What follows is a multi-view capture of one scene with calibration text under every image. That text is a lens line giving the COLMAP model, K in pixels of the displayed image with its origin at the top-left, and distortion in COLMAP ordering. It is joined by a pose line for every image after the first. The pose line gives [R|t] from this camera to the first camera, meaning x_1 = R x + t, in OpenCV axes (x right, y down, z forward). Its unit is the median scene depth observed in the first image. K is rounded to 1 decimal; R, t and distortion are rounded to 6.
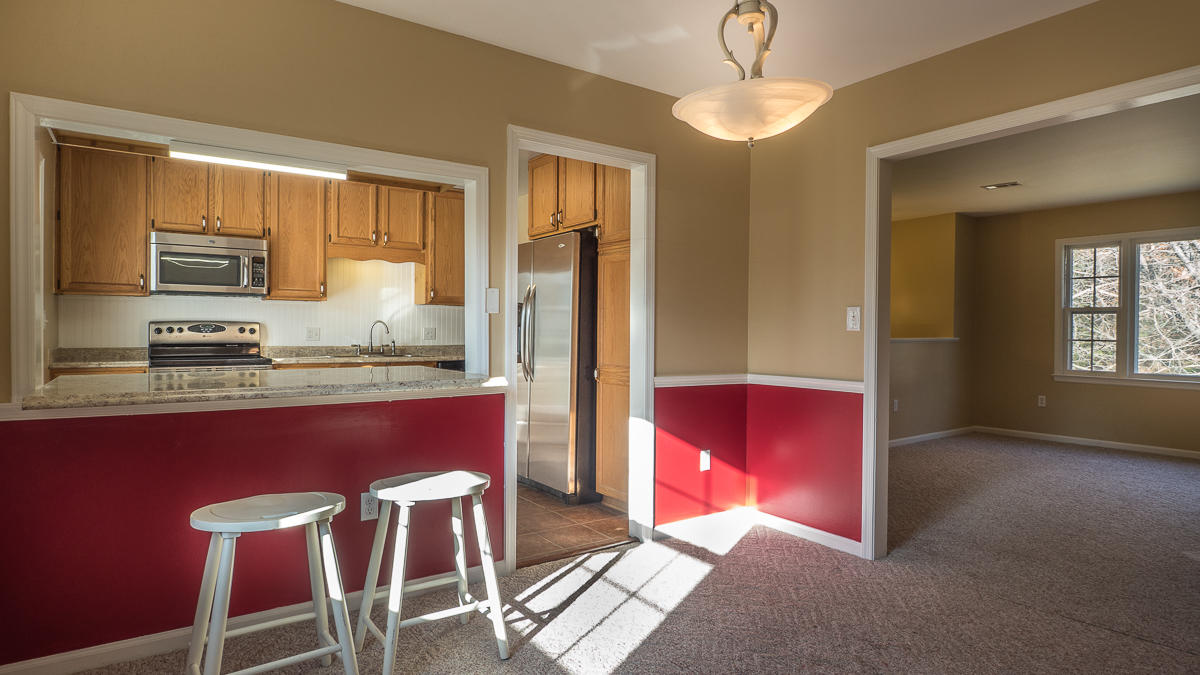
lens RADIAL K [[675.3, 0, 595.3], [0, 675.3, 343.4], [0, 0, 1]] dist [0.001937, -0.000468]
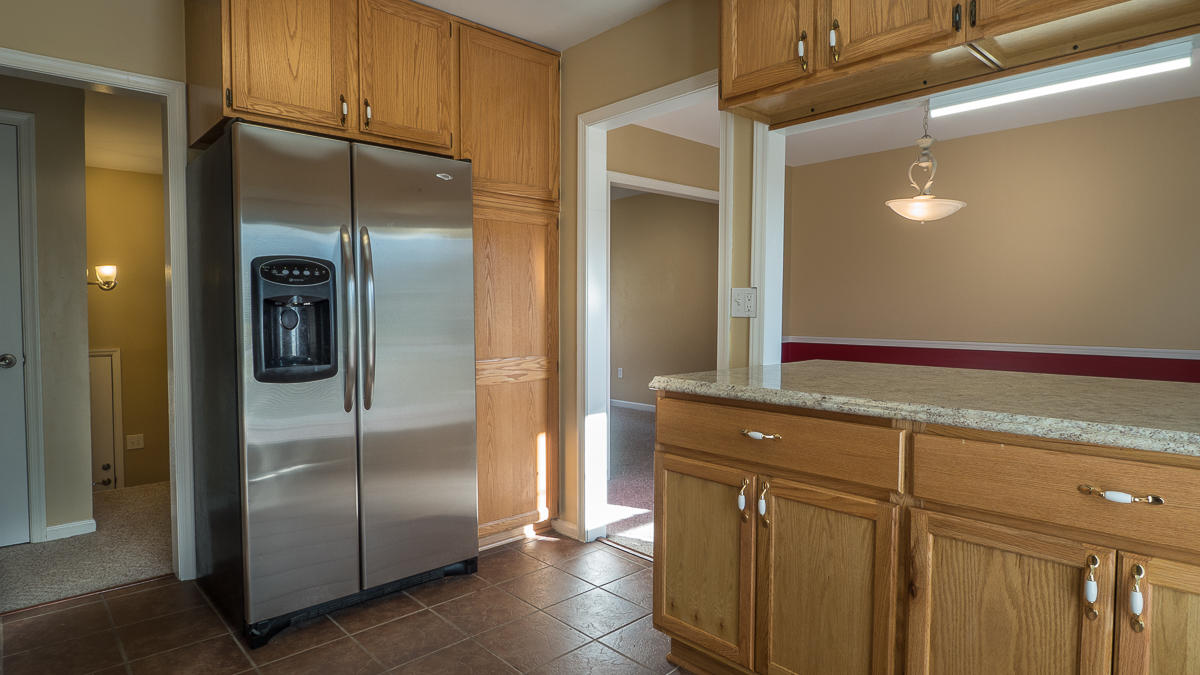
lens RADIAL K [[675.3, 0, 597.7], [0, 675.3, 343.3], [0, 0, 1]] dist [0.001937, -0.000468]
pose [[-0.139863, -0.059440, 0.988385, -0.567216], [0.017437, 0.997894, 0.062479, -0.023115], [-0.990017, 0.025973, -0.138532, 0.777630]]
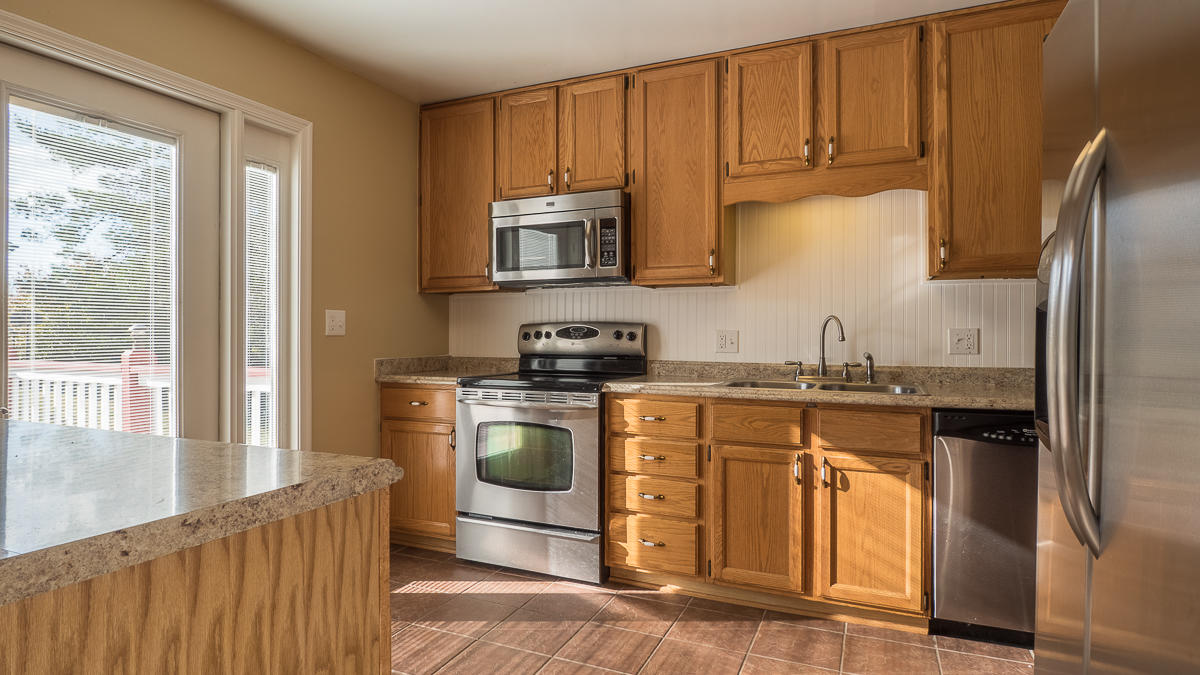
lens RADIAL K [[675.3, 0, 550.5], [0, 675.3, 320.8], [0, 0, 1]] dist [0.001937, -0.000468]
pose [[0.506086, -0.020791, -0.862232, 0.011970], [-0.013243, 0.999404, -0.031872, -0.012094], [0.862381, 0.027549, 0.505509, 0.628704]]
